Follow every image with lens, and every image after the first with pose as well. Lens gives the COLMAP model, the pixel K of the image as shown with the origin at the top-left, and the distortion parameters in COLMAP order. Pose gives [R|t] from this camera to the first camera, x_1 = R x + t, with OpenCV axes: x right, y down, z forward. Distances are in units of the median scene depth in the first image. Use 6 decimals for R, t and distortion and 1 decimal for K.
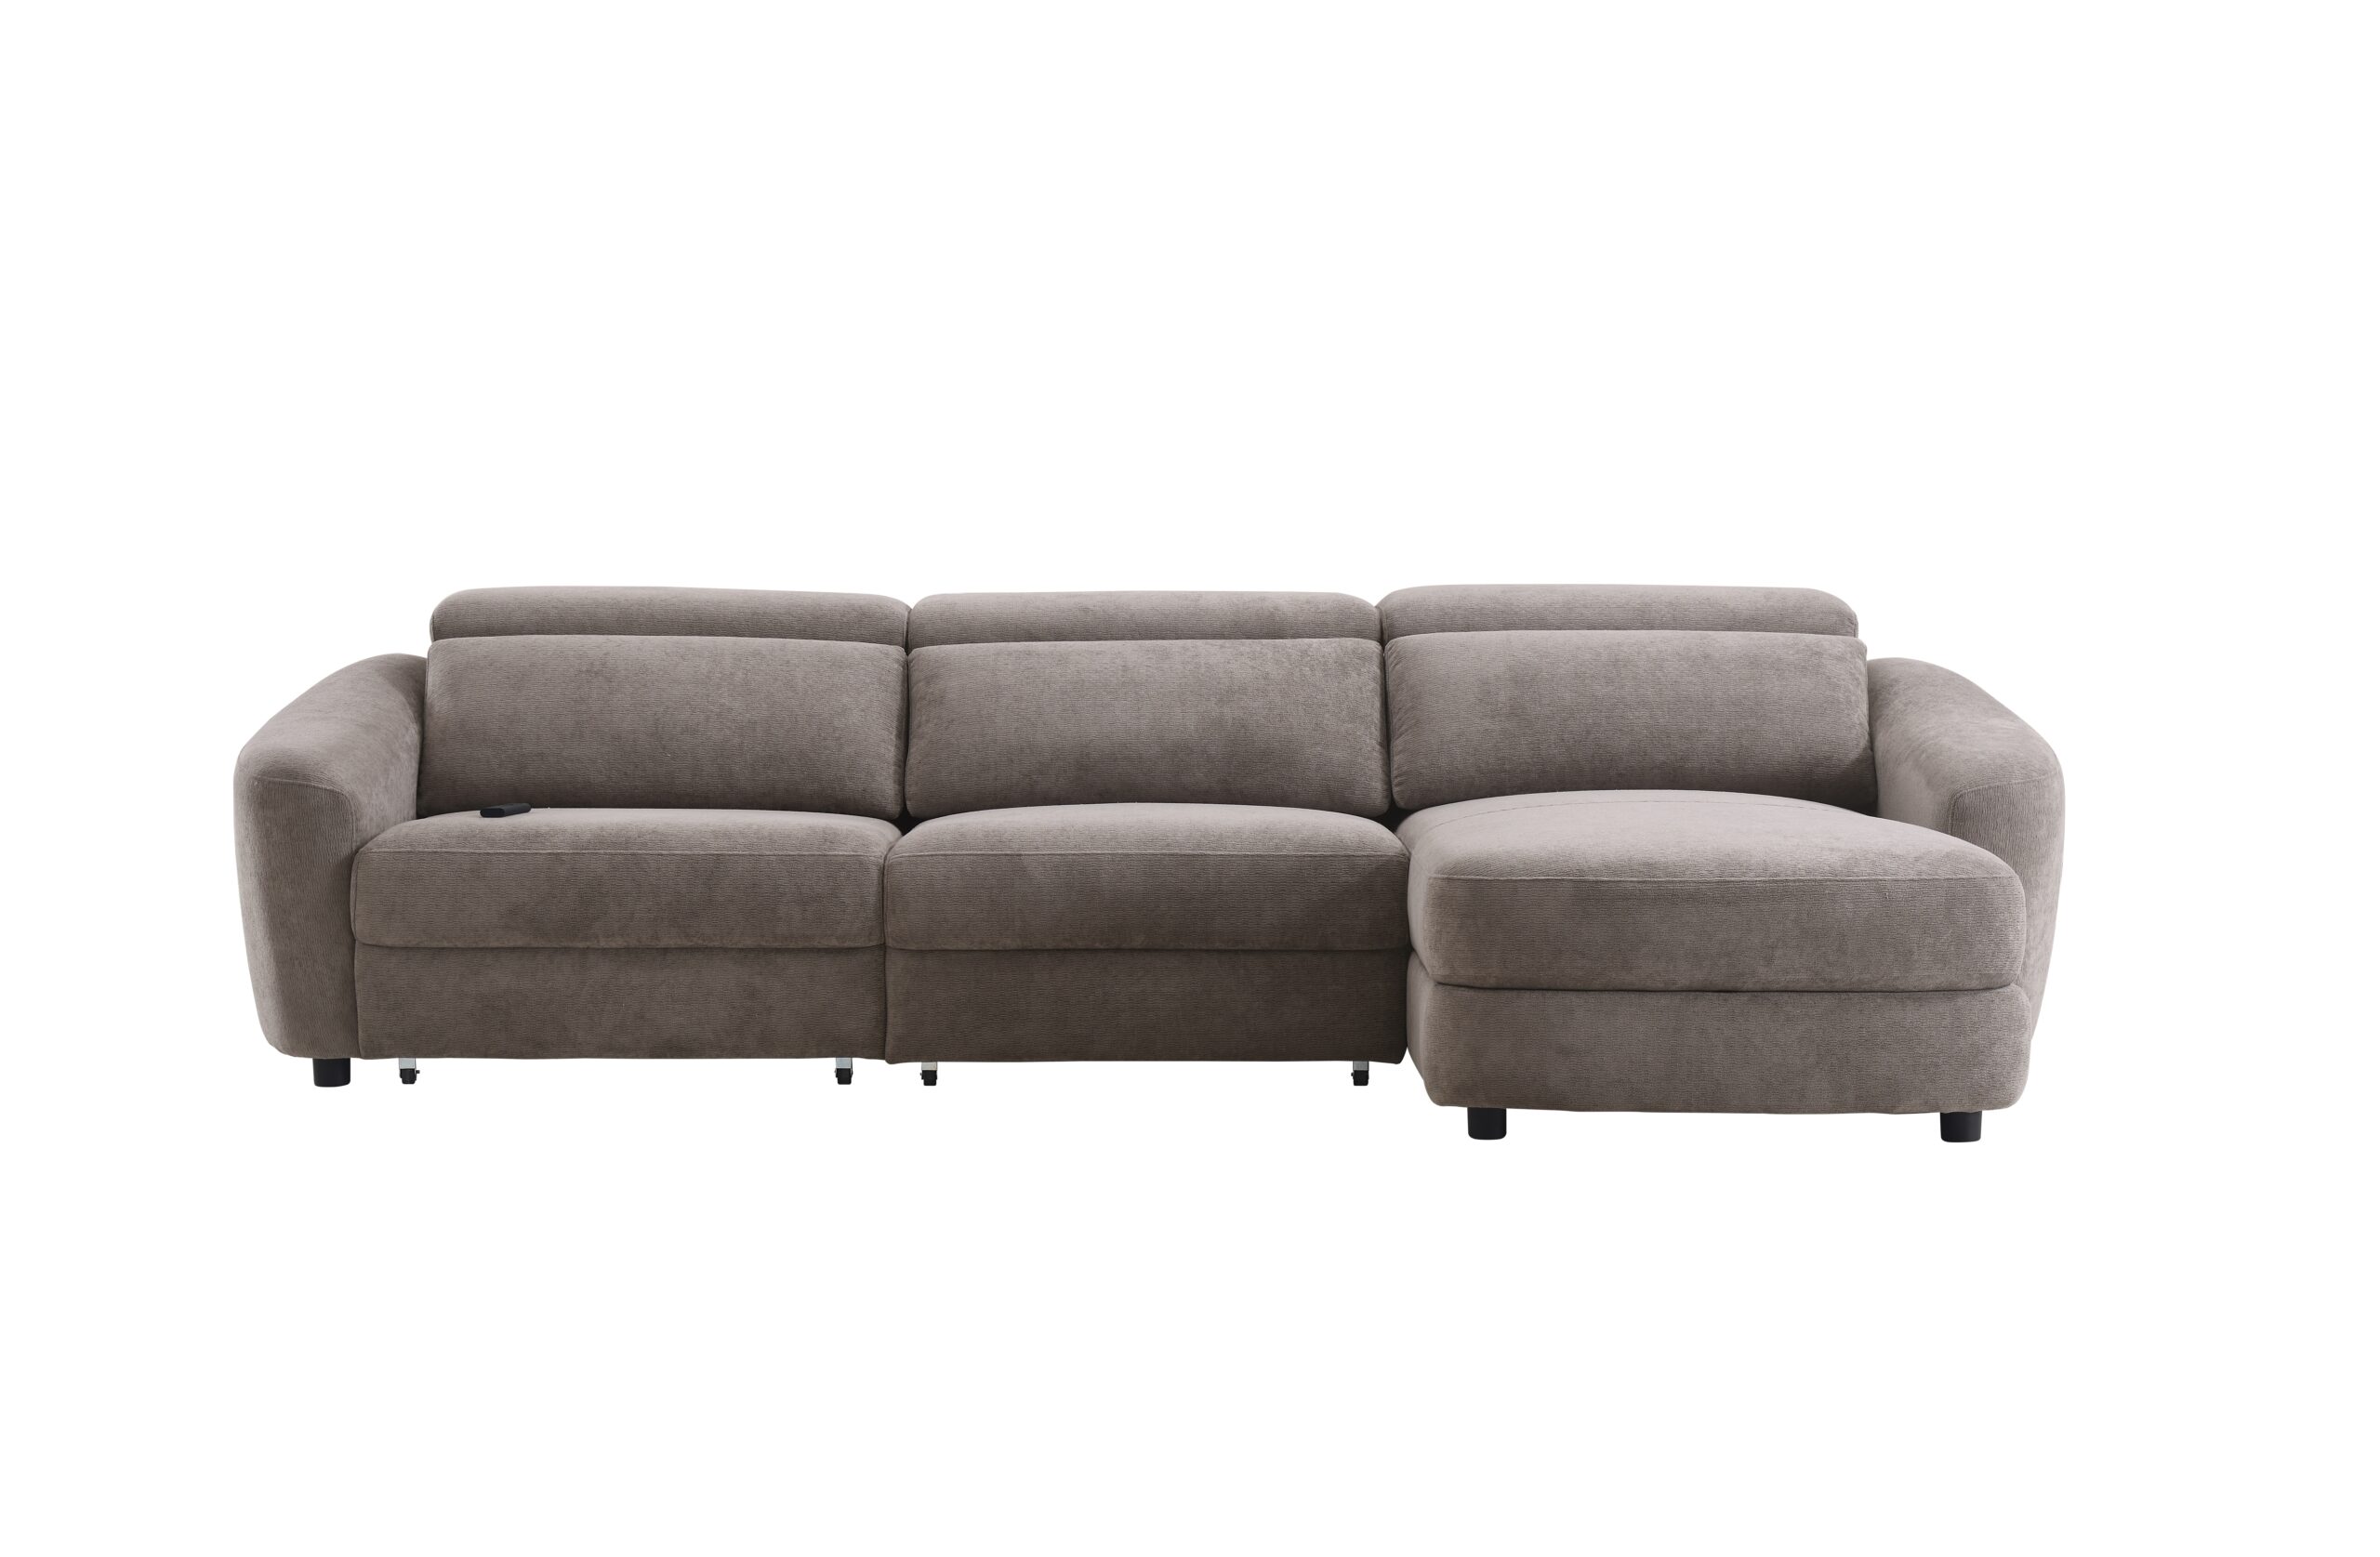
lens RADIAL K [[4243.6, 0, 1198.4], [0, 4243.6, 893.5], [0, 0, 1]] dist [0.121438, -0.038168]
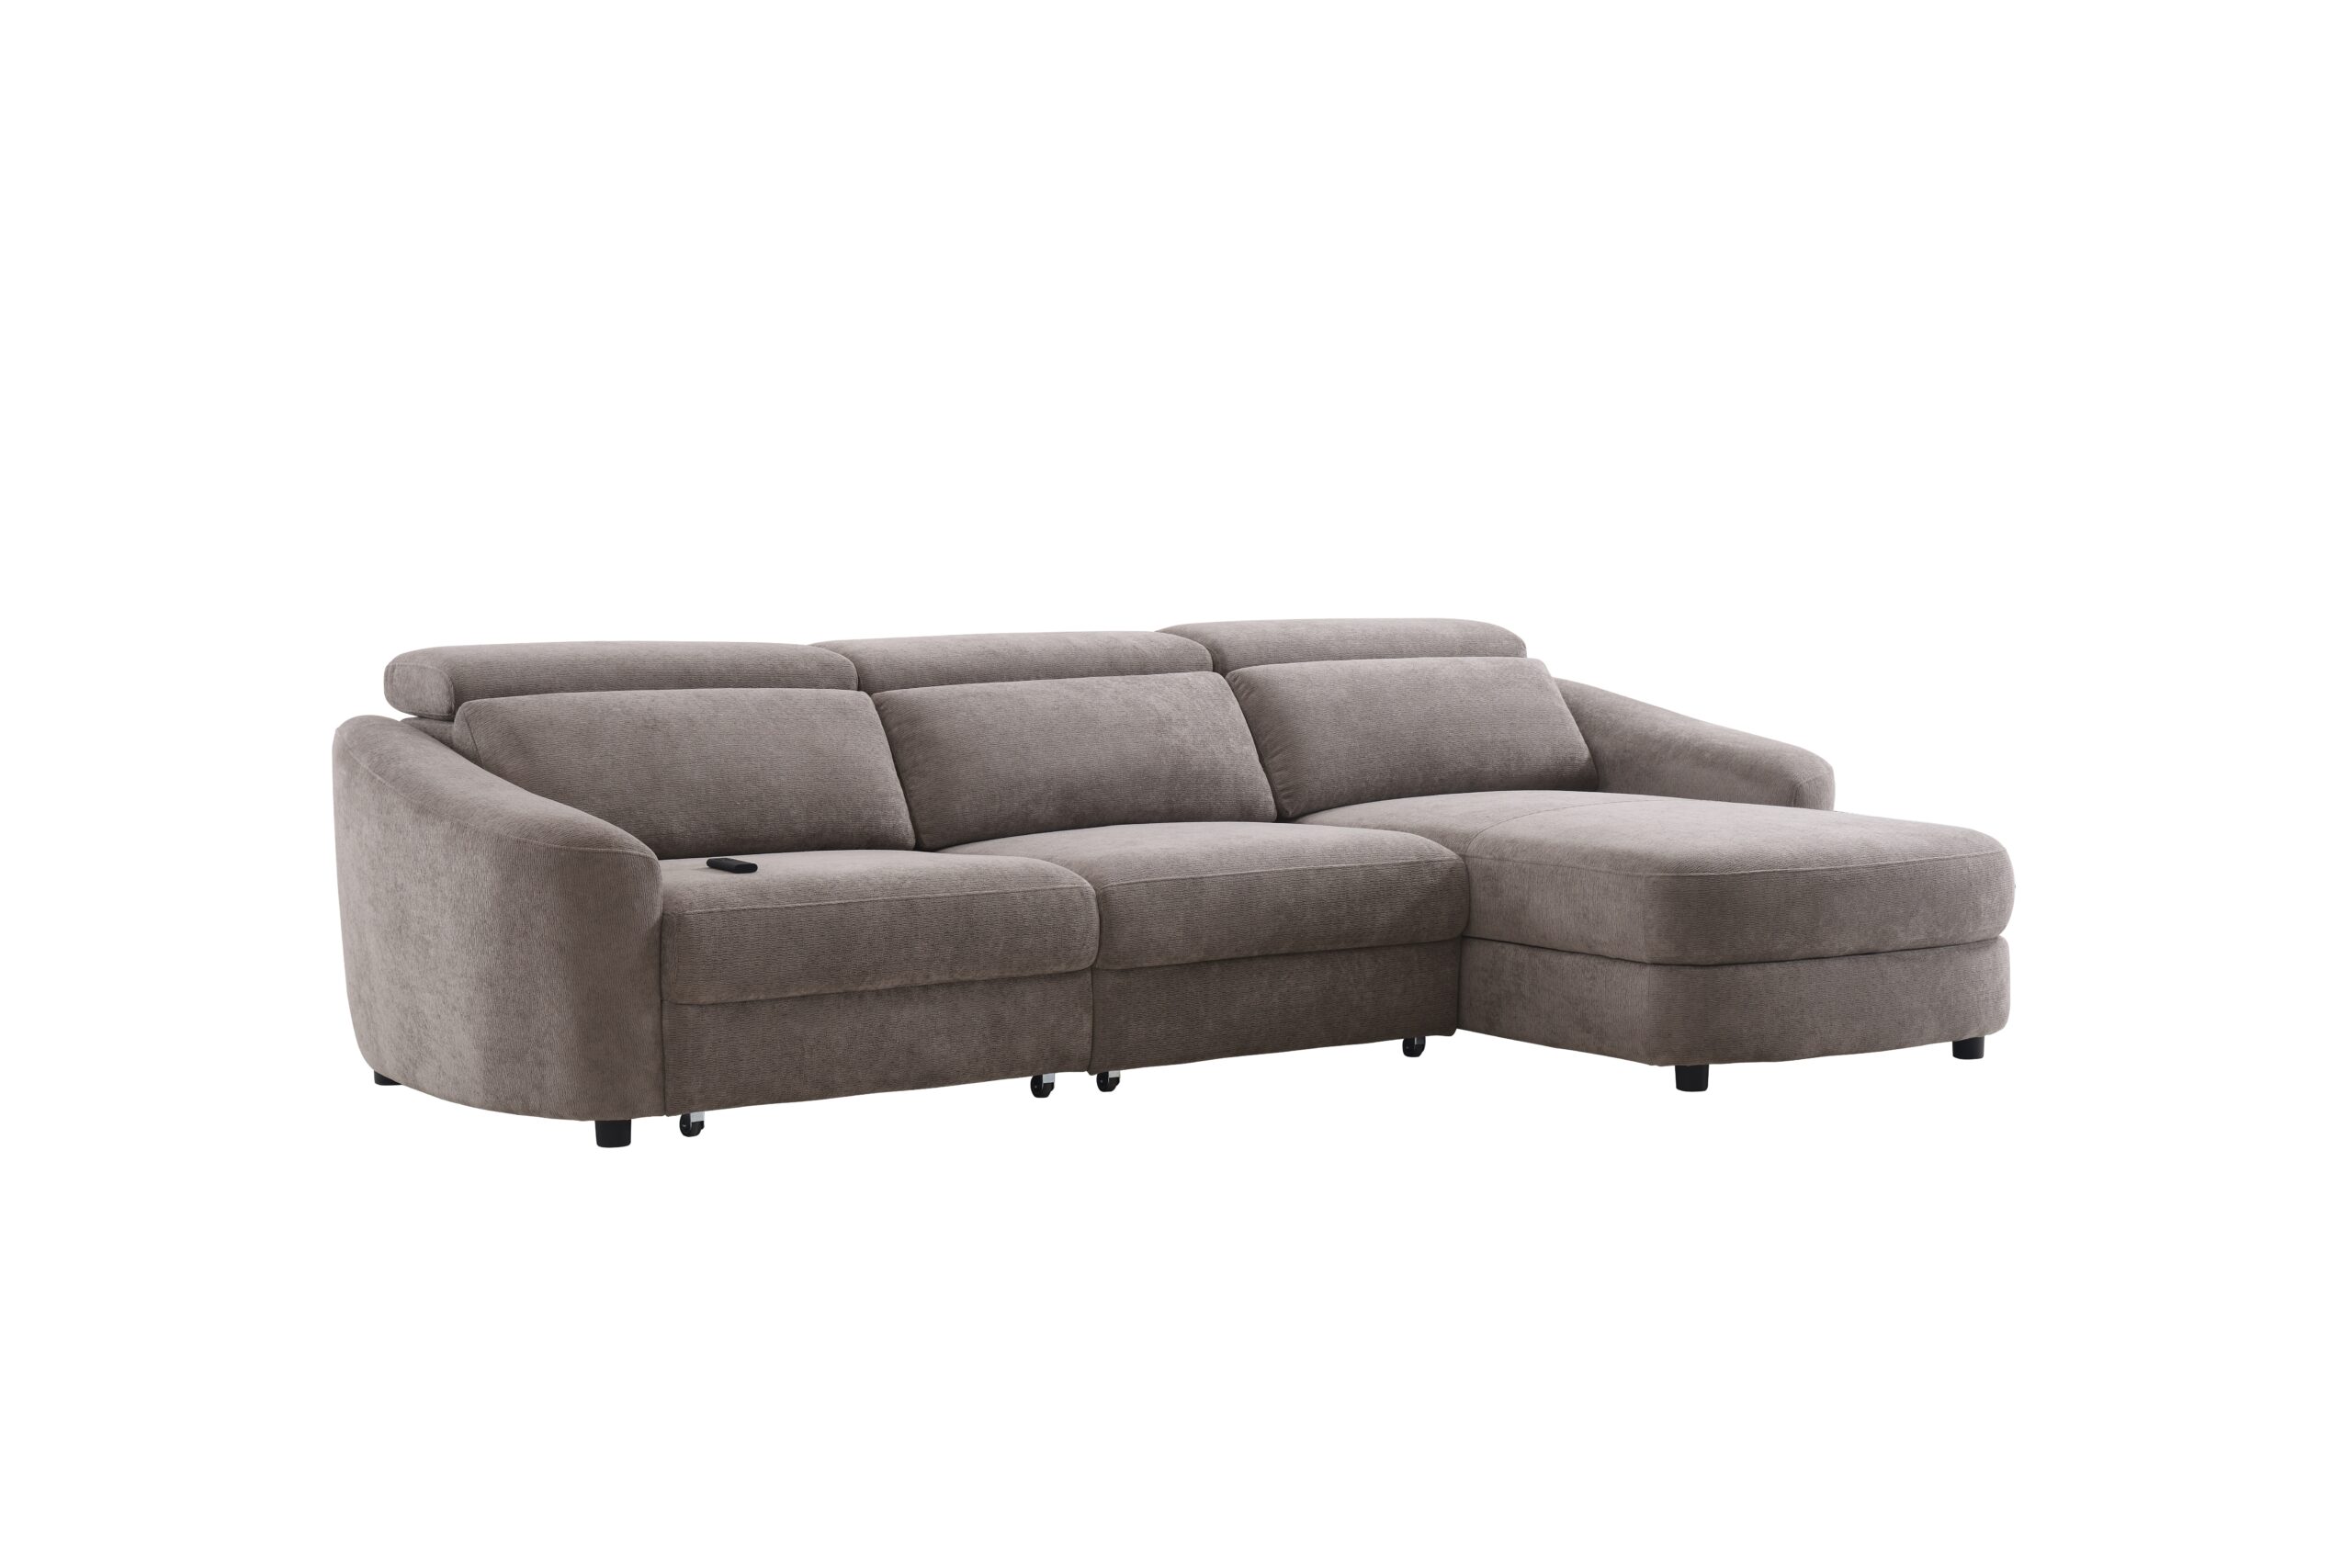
lens RADIAL K [[3787.9, 0, 1176.0], [0, 3787.9, 784.0], [0, 0, 1]] dist [0.238088, 0.057063]
pose [[0.829557, -0.046830, 0.556455, -0.594952], [0.054296, 0.998520, 0.003089, -0.036695], [-0.555776, 0.027650, 0.830872, 0.171170]]
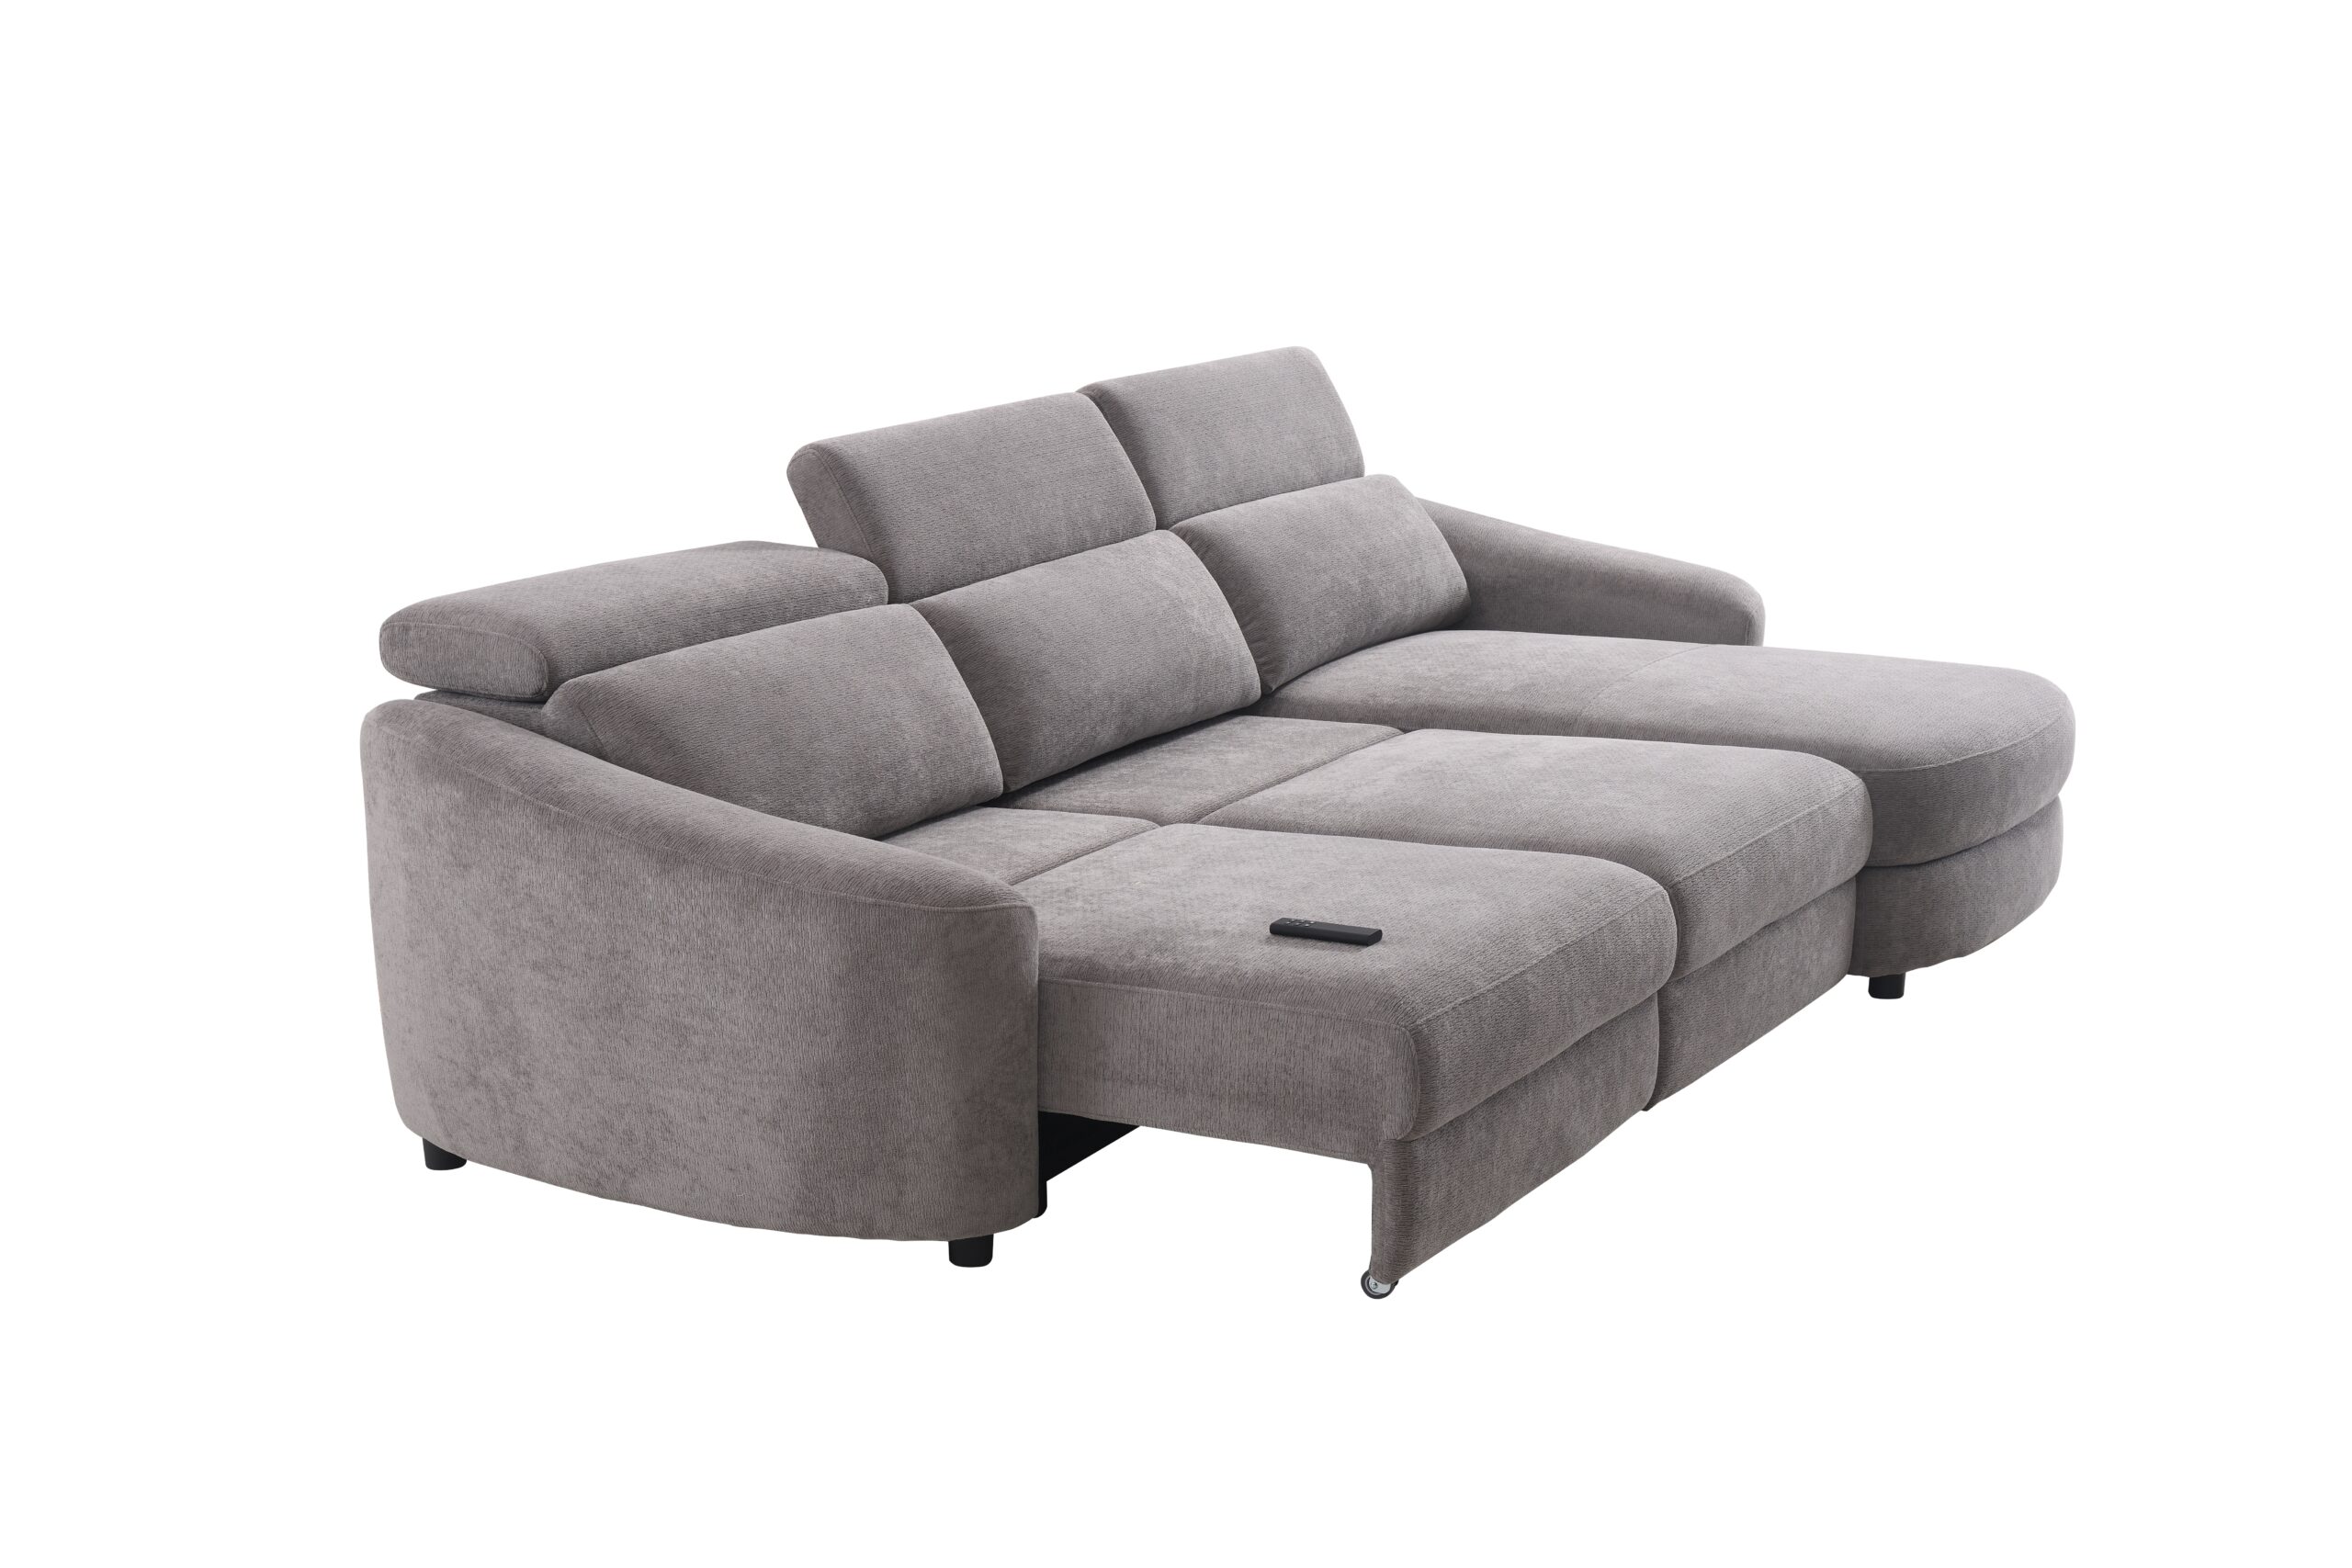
lens RADIAL K [[3619.5, 0, 1176.0], [0, 3619.5, 784.0], [0, 0, 1]] dist [0.280263, 0.006653]
pose [[0.512168, -0.183469, 0.839061, -0.747816], [0.079037, 0.982841, 0.166663, -0.156699], [-0.855241, -0.019043, 0.517880, 0.615757]]
